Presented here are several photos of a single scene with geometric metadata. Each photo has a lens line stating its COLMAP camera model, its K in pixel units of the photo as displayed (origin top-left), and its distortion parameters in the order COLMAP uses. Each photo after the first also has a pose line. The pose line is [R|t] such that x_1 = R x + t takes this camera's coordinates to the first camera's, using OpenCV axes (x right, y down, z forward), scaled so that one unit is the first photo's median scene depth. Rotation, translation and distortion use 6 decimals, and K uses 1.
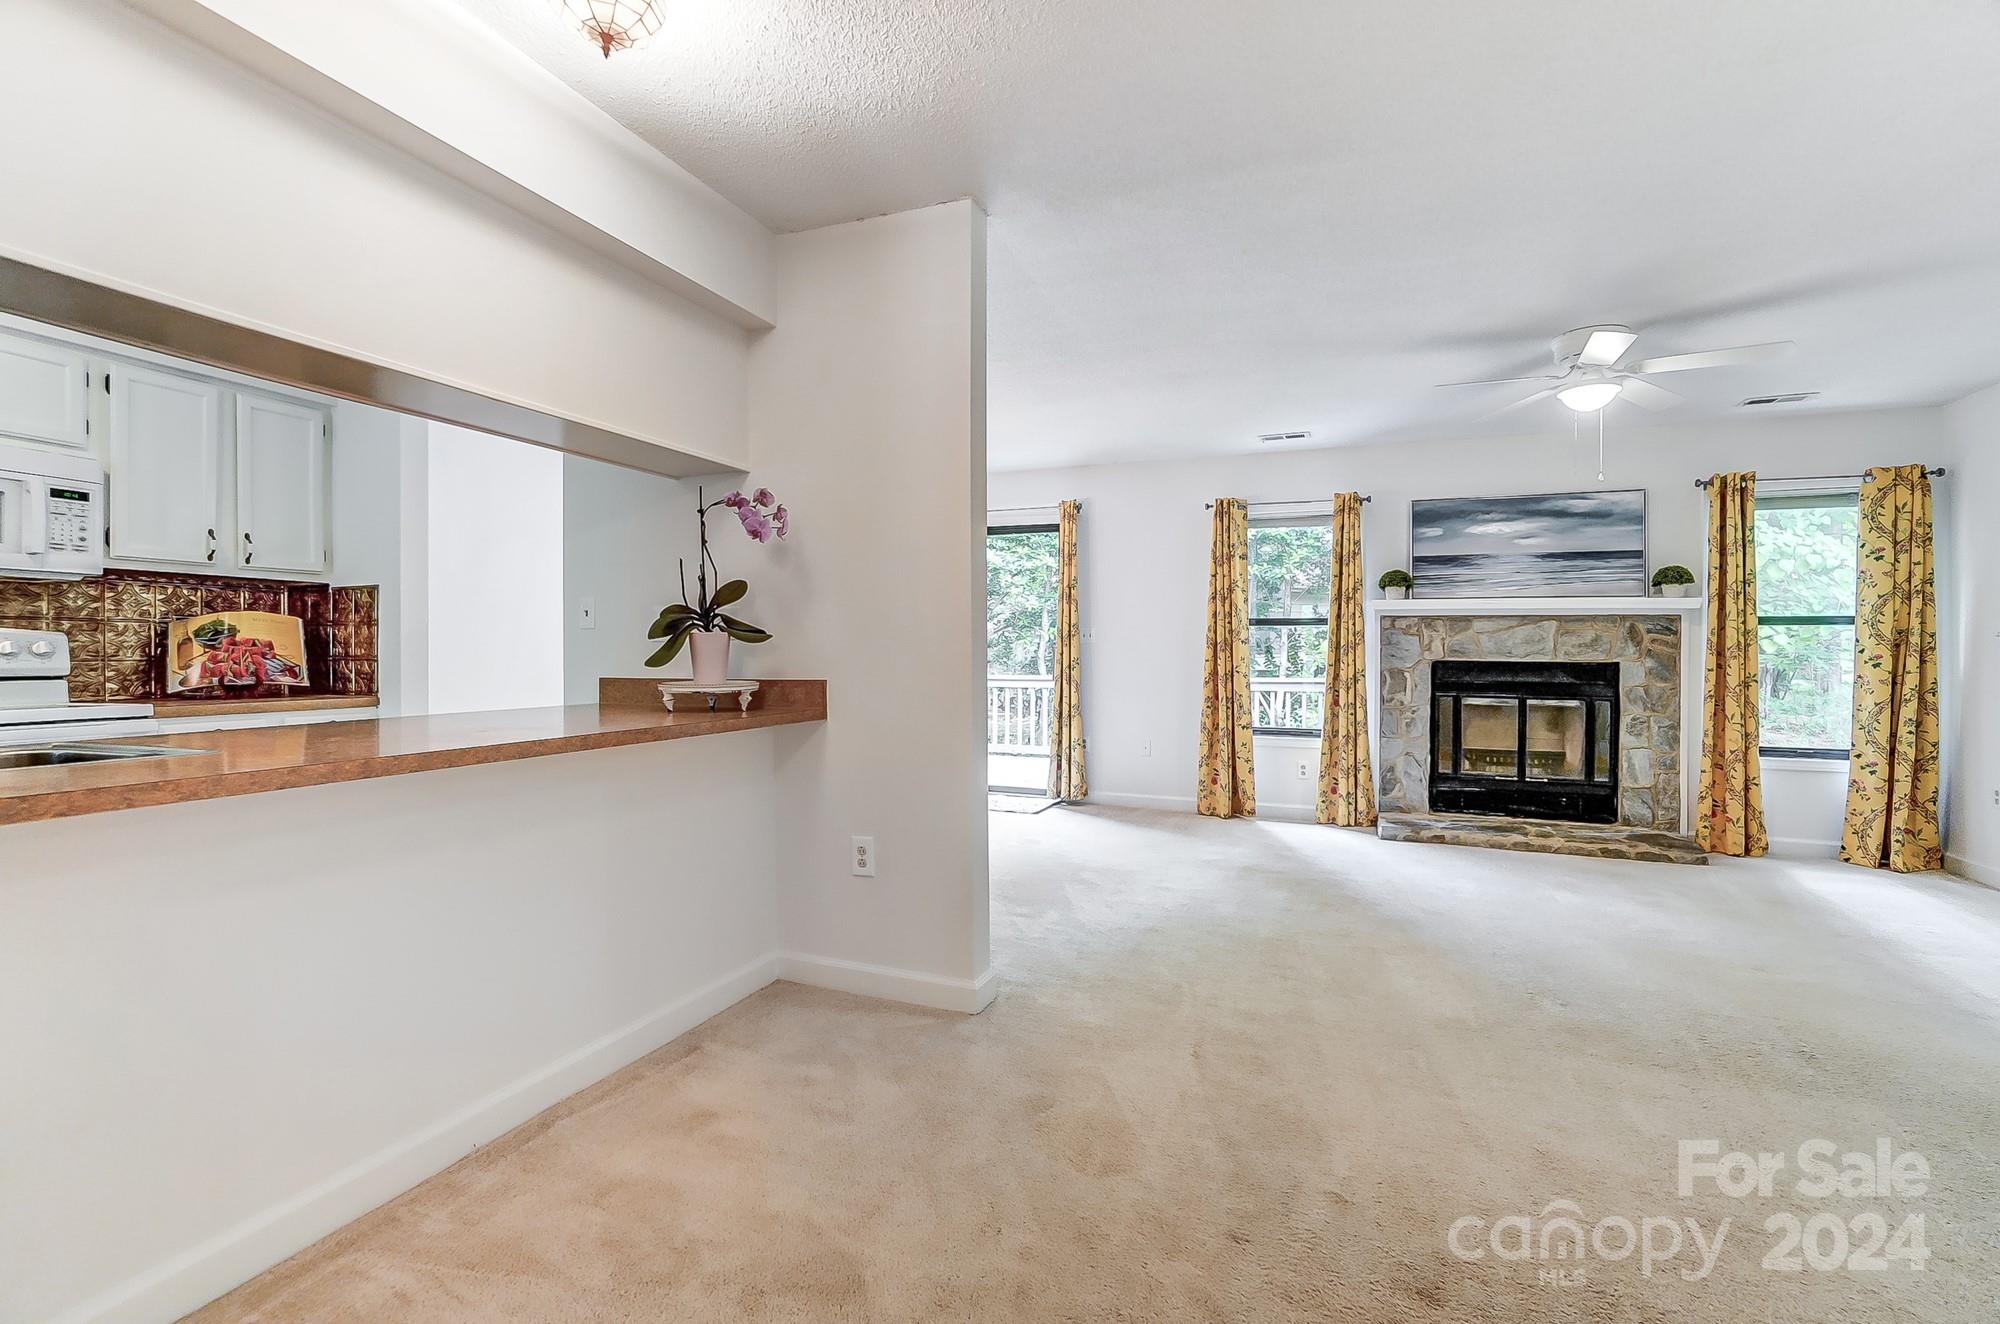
lens RADIAL K [[900.2, 0, 1000.6], [0, 900.2, 655.1], [0, 0, 1]] dist [-0.015734, 0.007688]
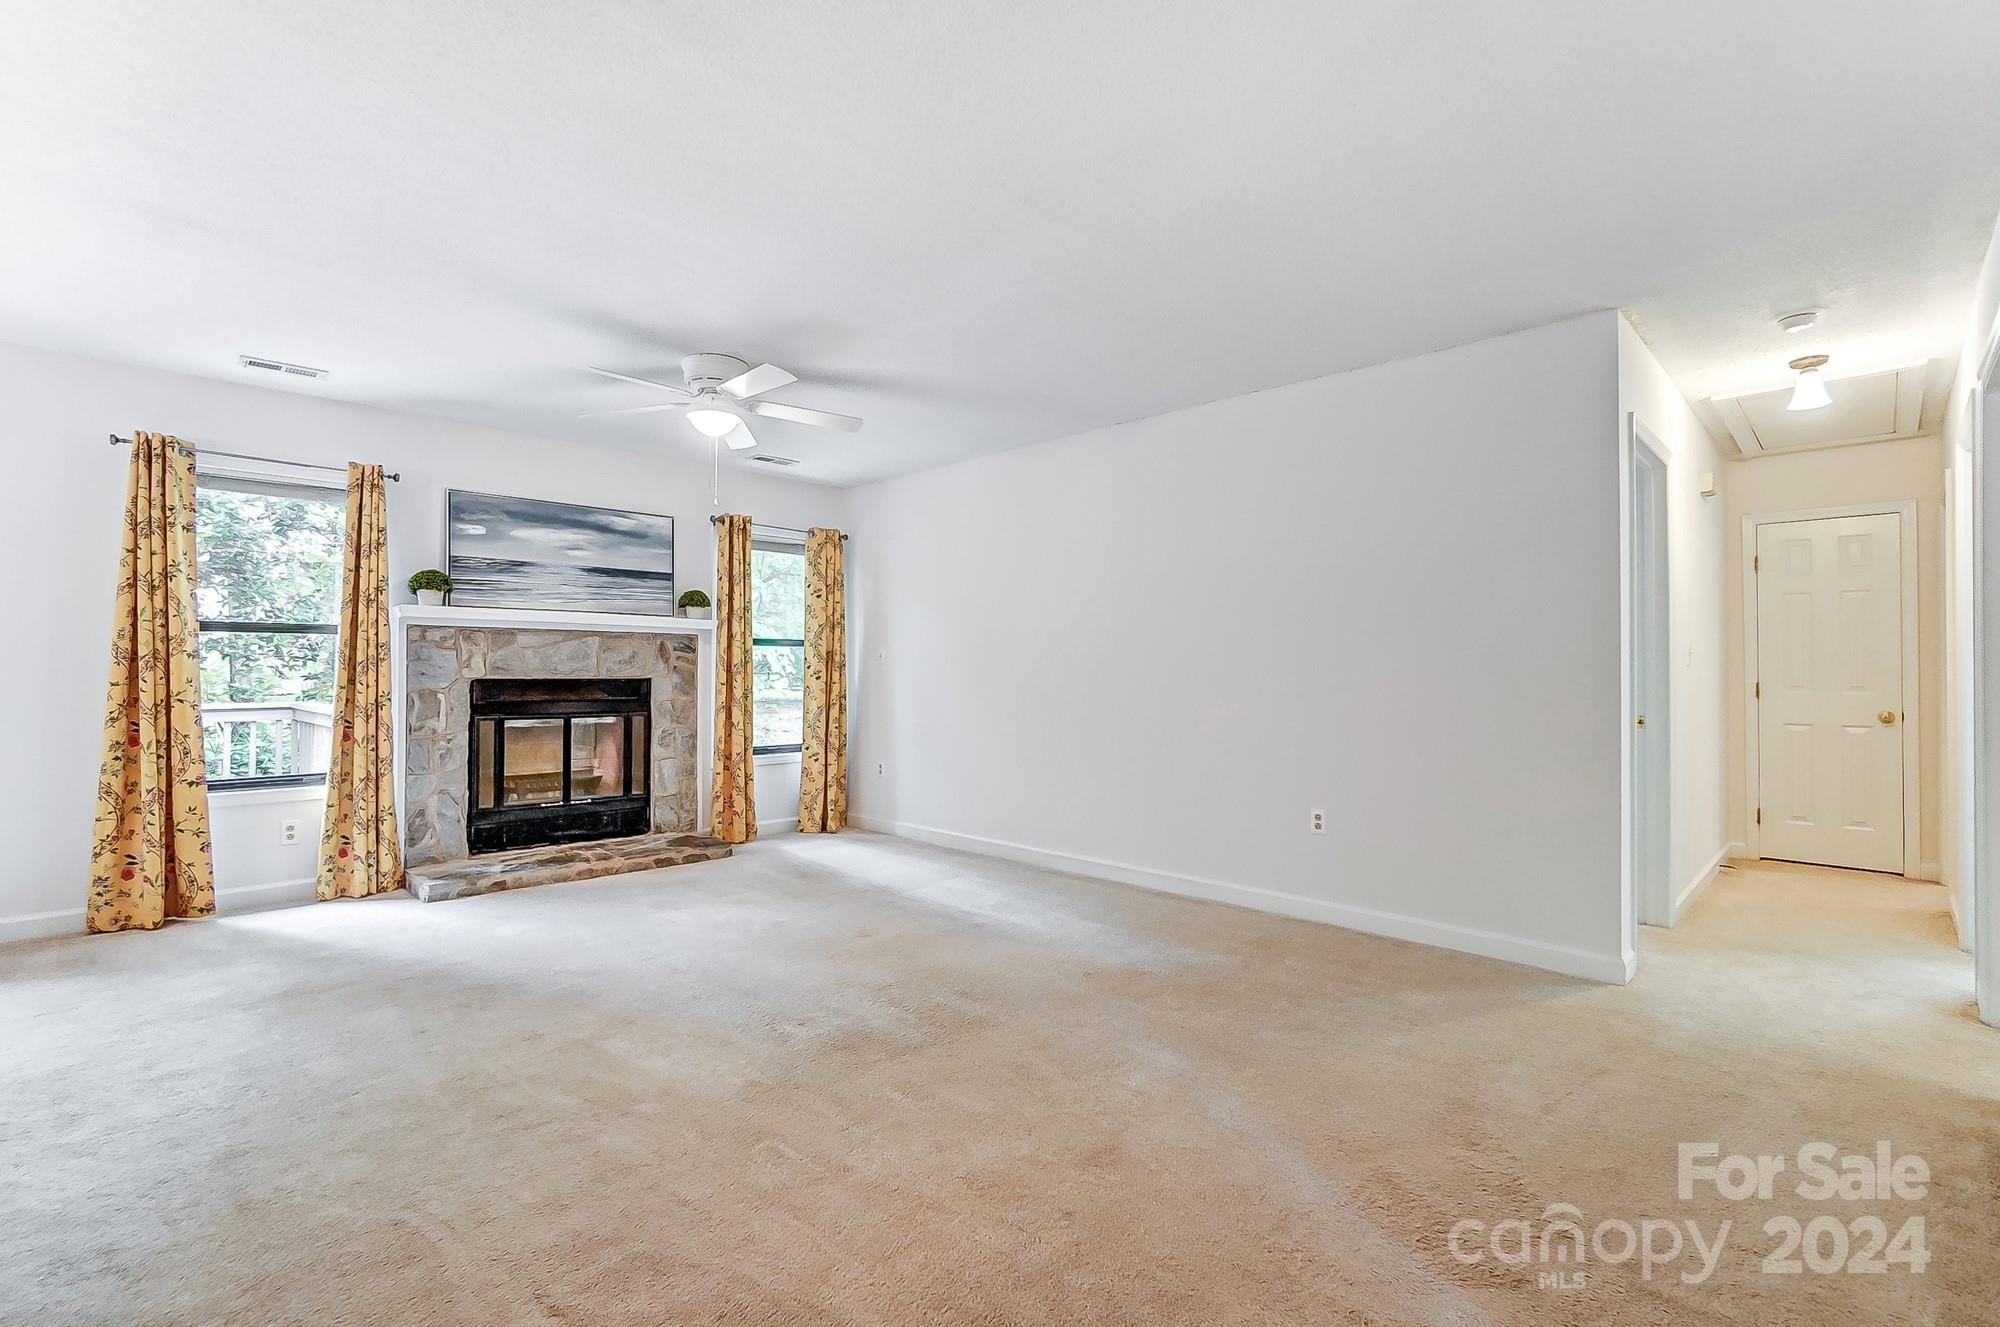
lens RADIAL K [[900.2, 0, 1000.6], [0, 900.2, 656.6], [0, 0, 1]] dist [-0.015734, 0.007688]
pose [[0.390678, 0.006339, 0.920506, -0.120854], [0.001578, 0.999970, -0.007556, -0.008933], [-0.920526, 0.004405, 0.390656, 0.218731]]
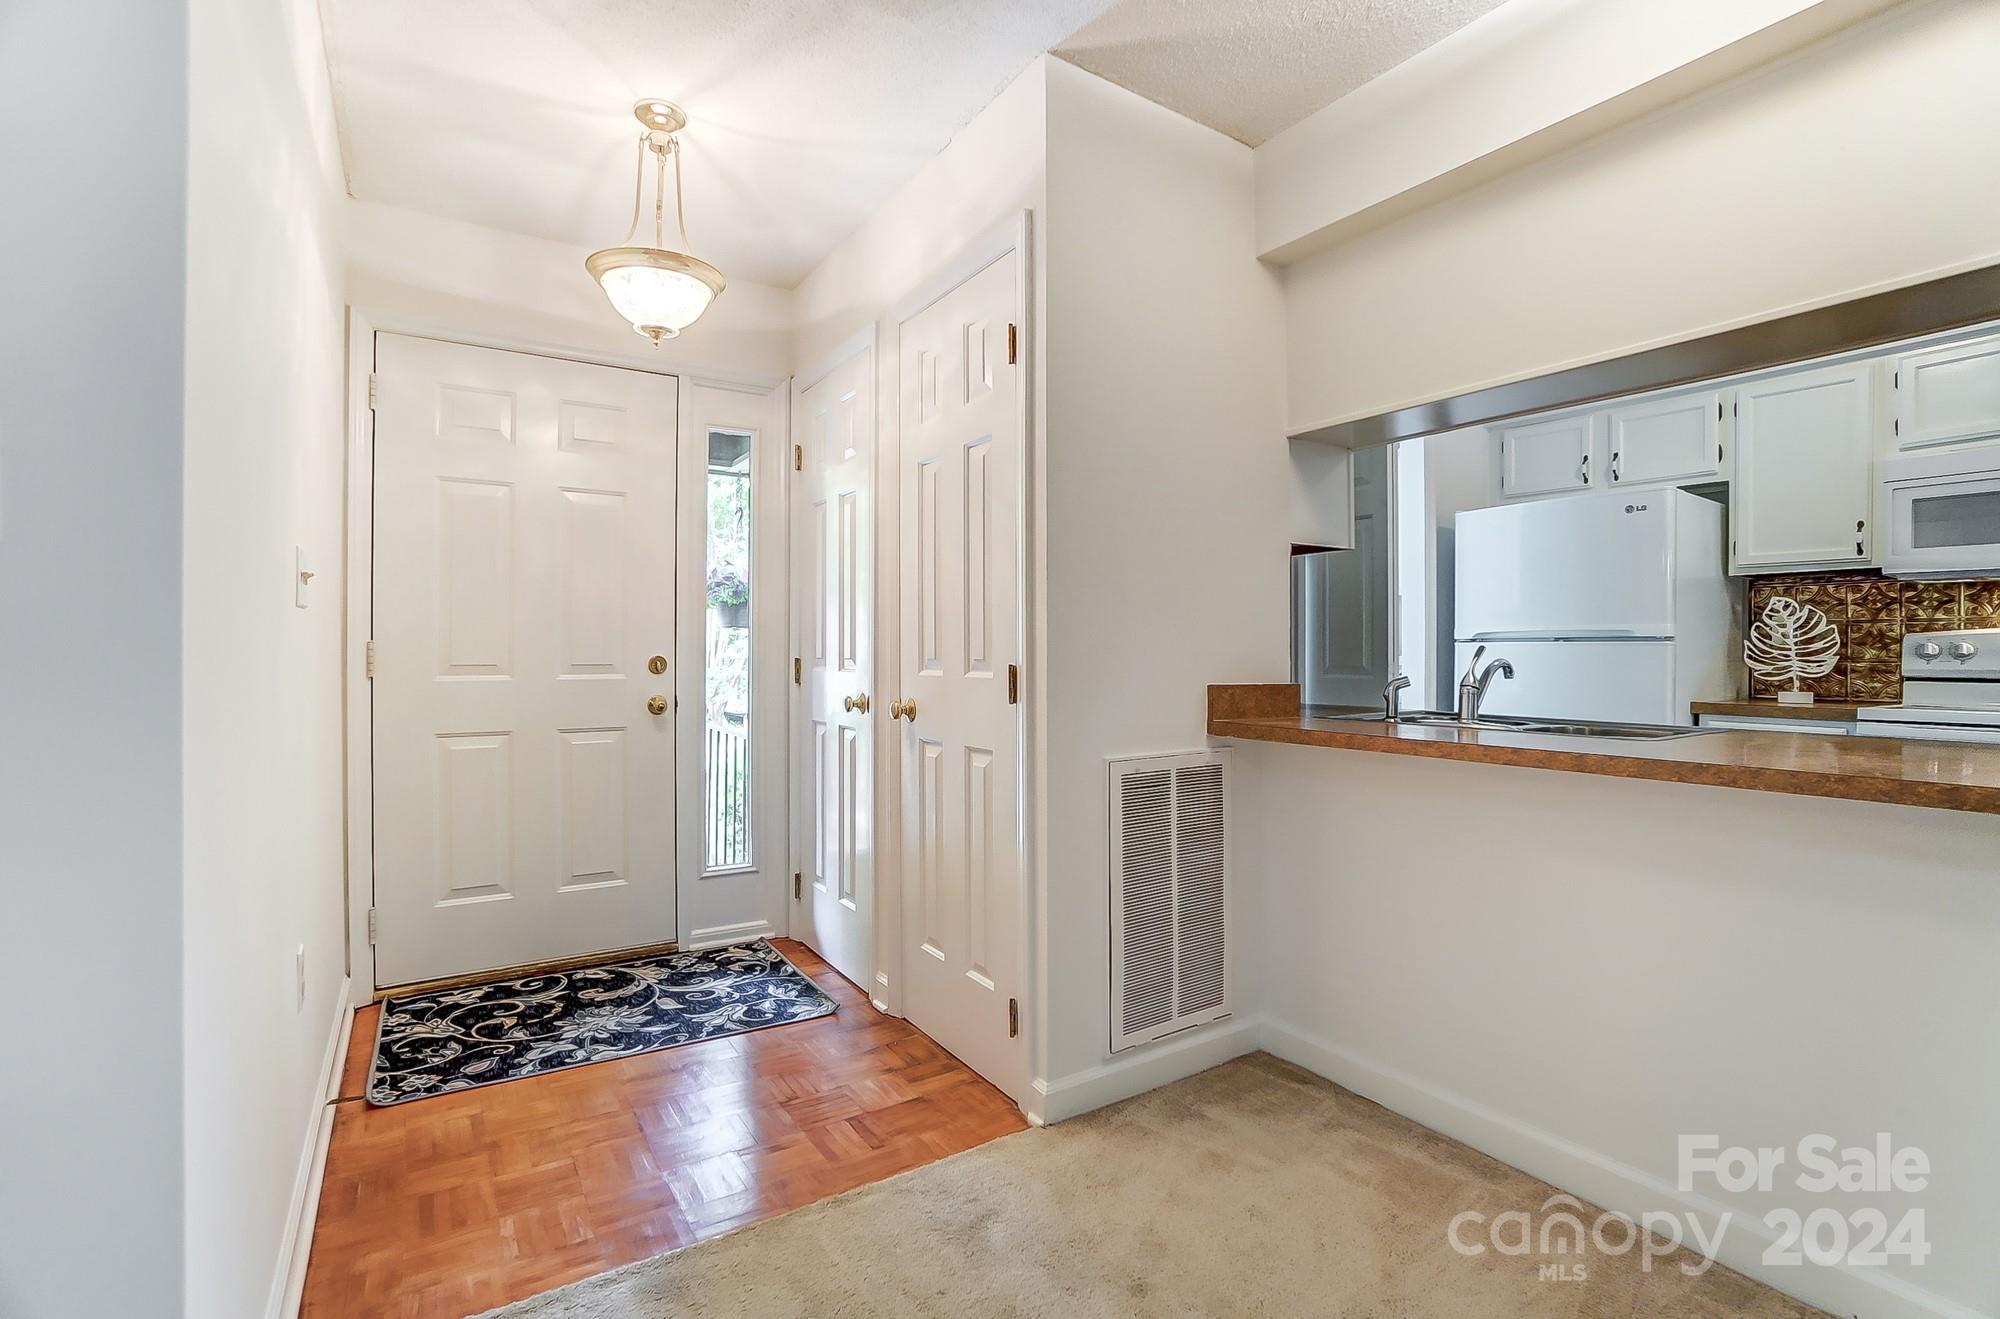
lens RADIAL K [[893.9, 0, 1003.0], [0, 893.9, 644.8], [0, 0, 1]] dist [-0.029713, 0.000819]
pose [[-0.577758, -0.008541, -0.816163, 0.155803], [-0.008998, 0.999951, -0.004095, 0.000573], [0.816158, 0.004978, -0.577807, 0.326964]]
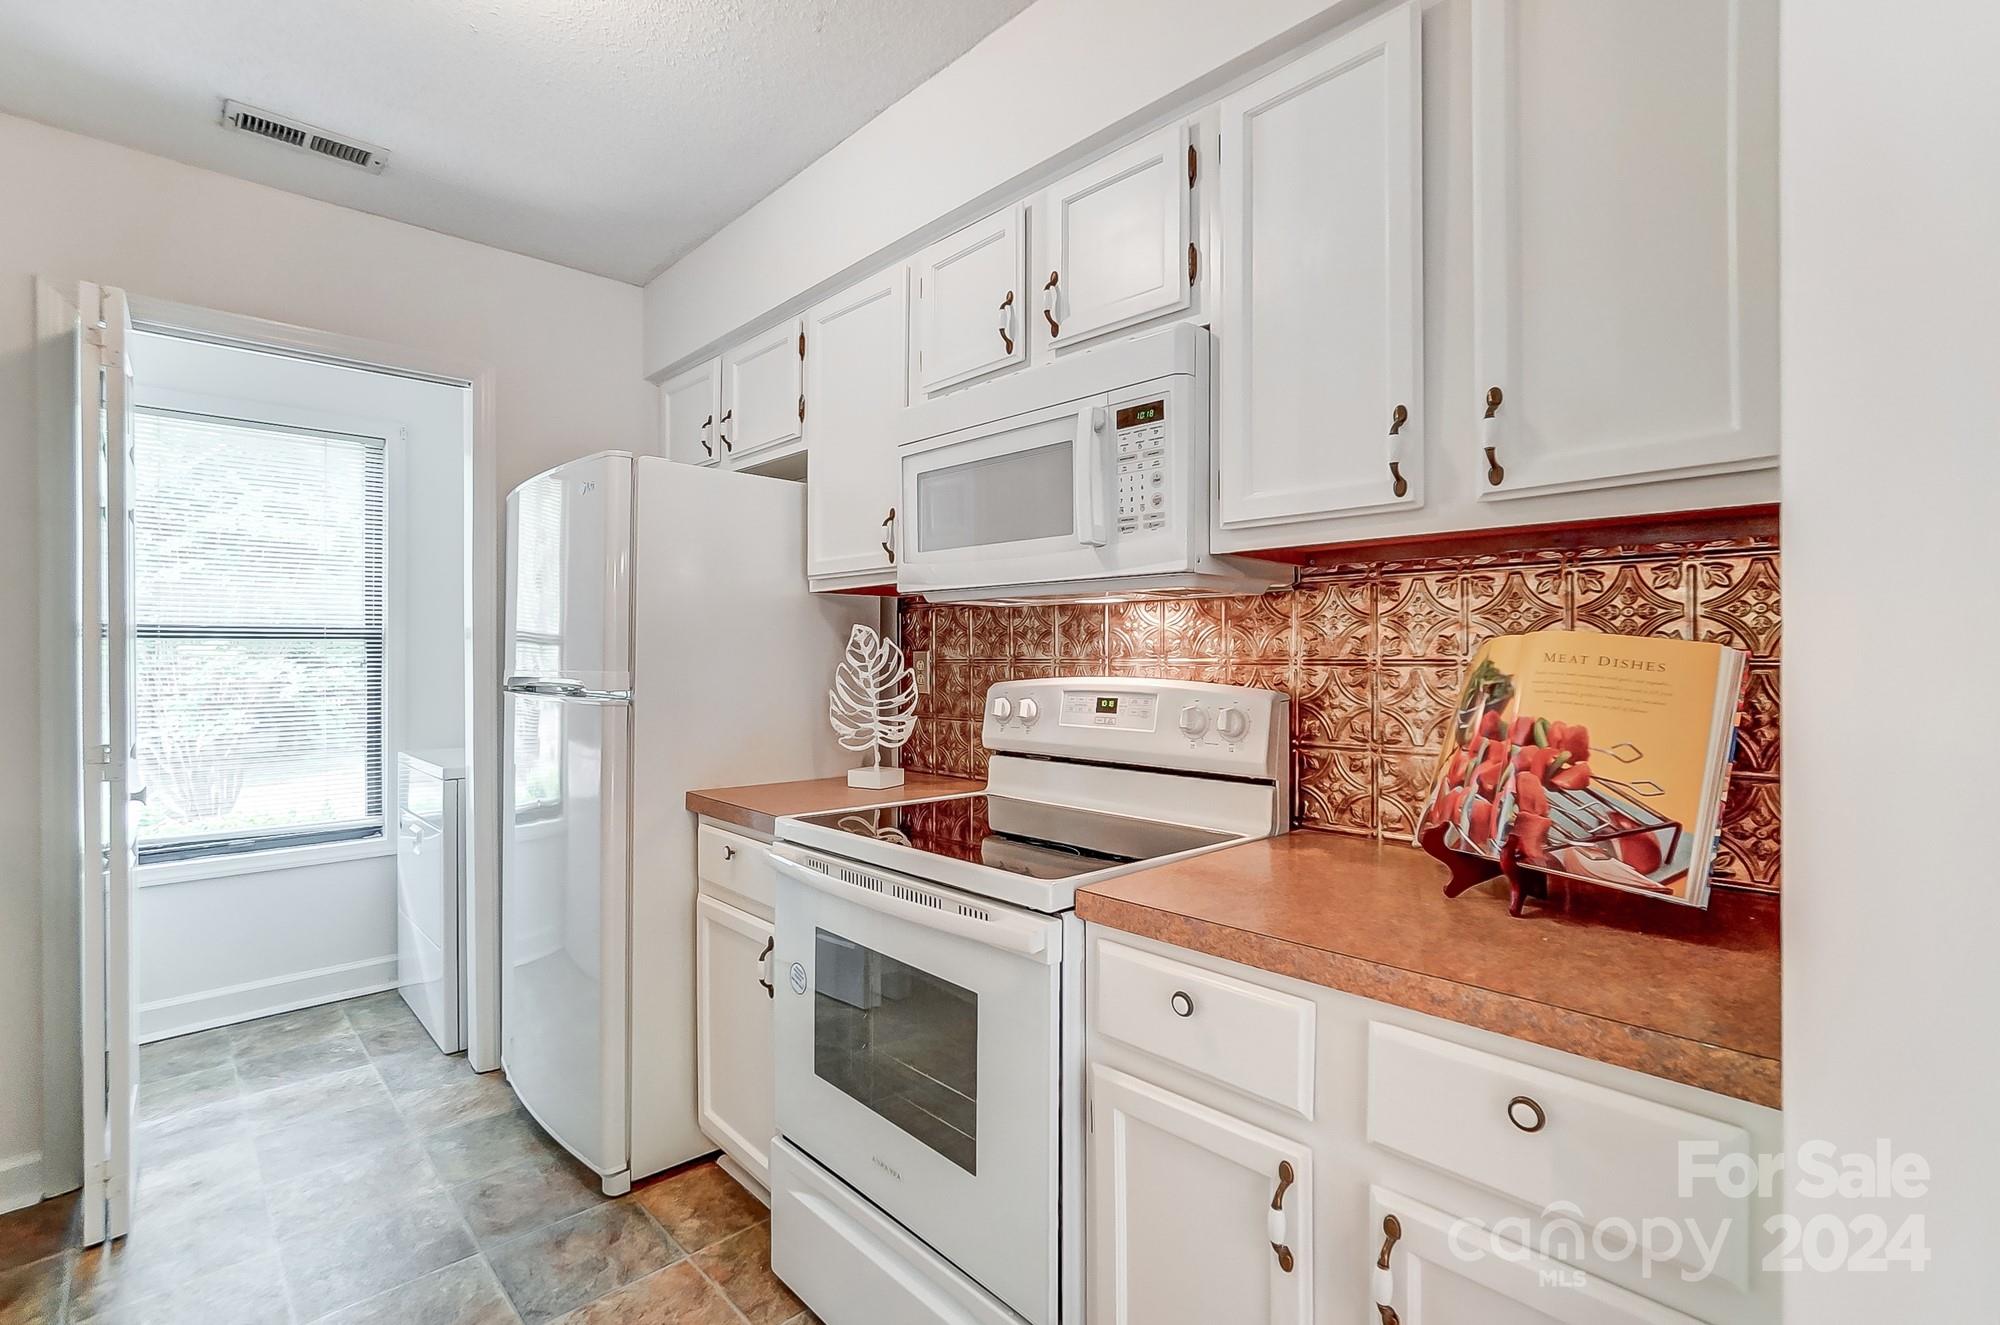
lens RADIAL K [[919.5, 0, 1000.0], [0, 919.5, 662.5], [0, 0, 1]] dist [-0.012393, 0.000805]
pose [[-0.413903, 0.004947, -0.910308, -0.330069], [-0.002223, 0.999977, 0.006446, -0.028090], [0.910318, 0.004692, -0.413882, 0.678475]]
